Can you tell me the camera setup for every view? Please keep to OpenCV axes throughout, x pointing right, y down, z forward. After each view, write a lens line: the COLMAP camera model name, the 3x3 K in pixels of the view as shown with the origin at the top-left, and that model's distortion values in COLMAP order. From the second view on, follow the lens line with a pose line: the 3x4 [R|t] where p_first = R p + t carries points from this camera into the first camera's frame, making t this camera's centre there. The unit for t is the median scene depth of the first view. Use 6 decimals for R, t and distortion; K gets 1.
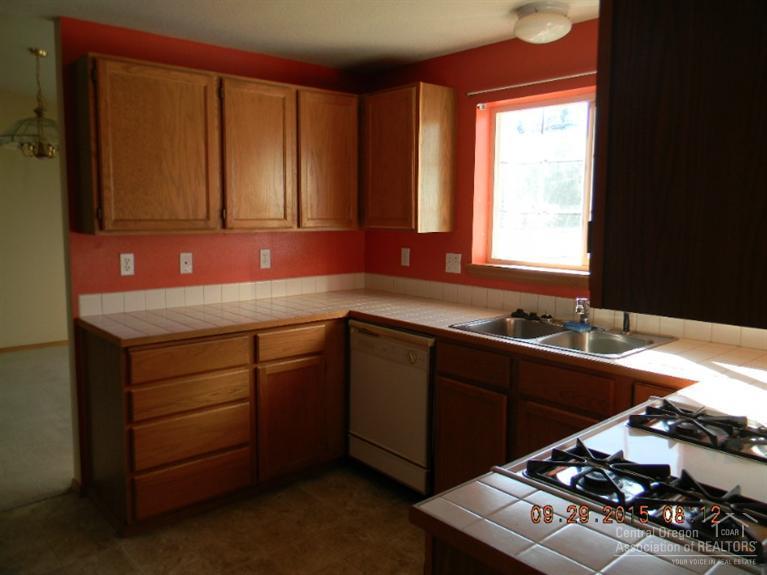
lens RADIAL K [[613.6, 0, 385.3], [0, 613.6, 287.4], [0, 0, 1]] dist [0.000431, -0.005733]
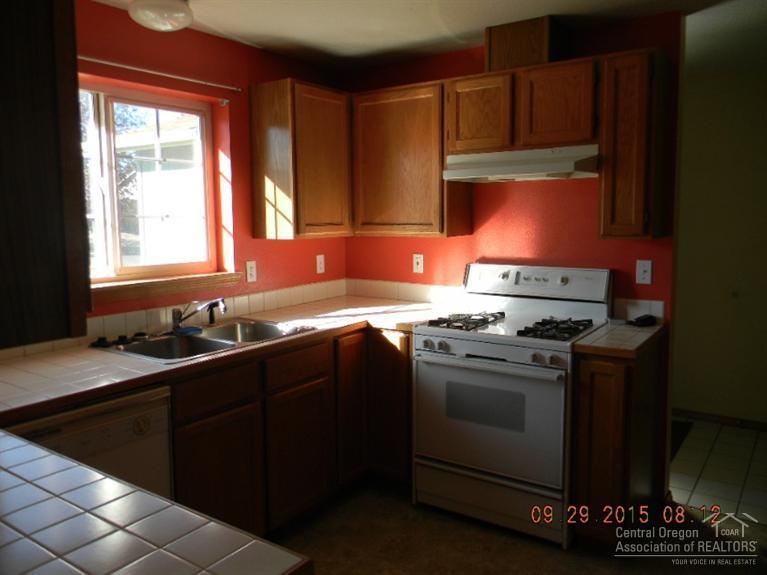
lens RADIAL K [[613.6, 0, 381.0], [0, 613.6, 284.2], [0, 0, 1]] dist [0.000431, -0.005733]
pose [[-0.227186, -0.119715, 0.966465, -0.655716], [0.130791, 0.979674, 0.152096, -0.112116], [-0.965029, 0.160959, -0.206910, 0.827123]]
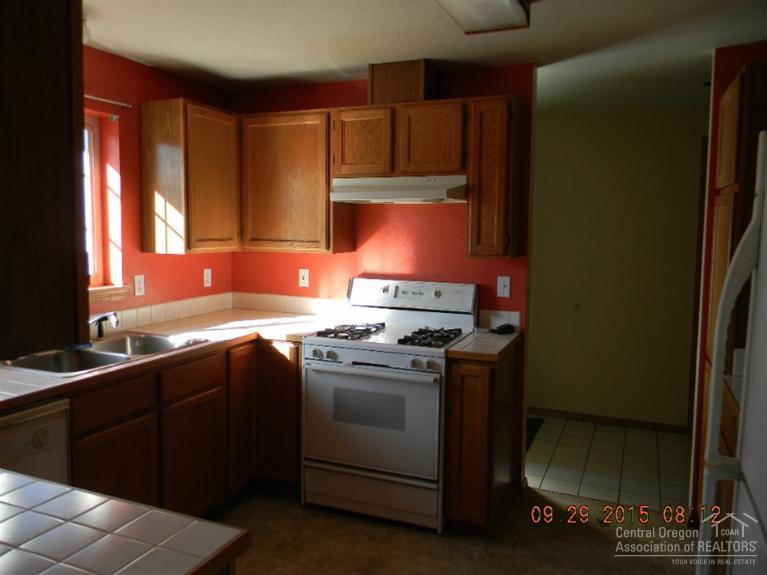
lens RADIAL K [[613.6, 0, 385.6], [0, 613.6, 287.8], [0, 0, 1]] dist [0.000431, -0.005733]
pose [[-0.431613, -0.106110, 0.895796, -0.719340], [0.096115, 0.981995, 0.162630, -0.130121], [-0.896924, 0.156293, -0.413643, 0.879004]]
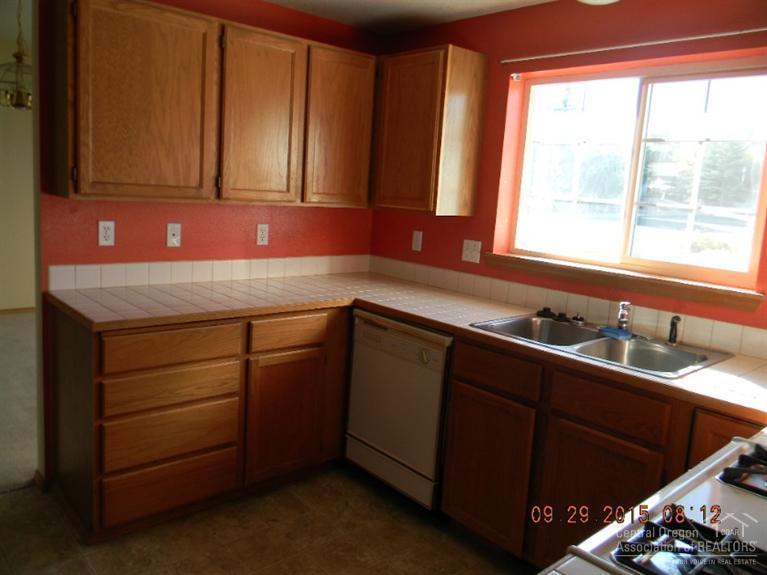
lens RADIAL K [[613.6, 0, 384.4], [0, 613.6, 285.5], [0, 0, 1]] dist [0.000431, -0.005733]
pose [[0.998376, 0.054184, 0.017569, -0.035083], [-0.054768, 0.997897, 0.034672, -0.015633], [-0.015653, -0.035578, 0.999244, 0.115444]]
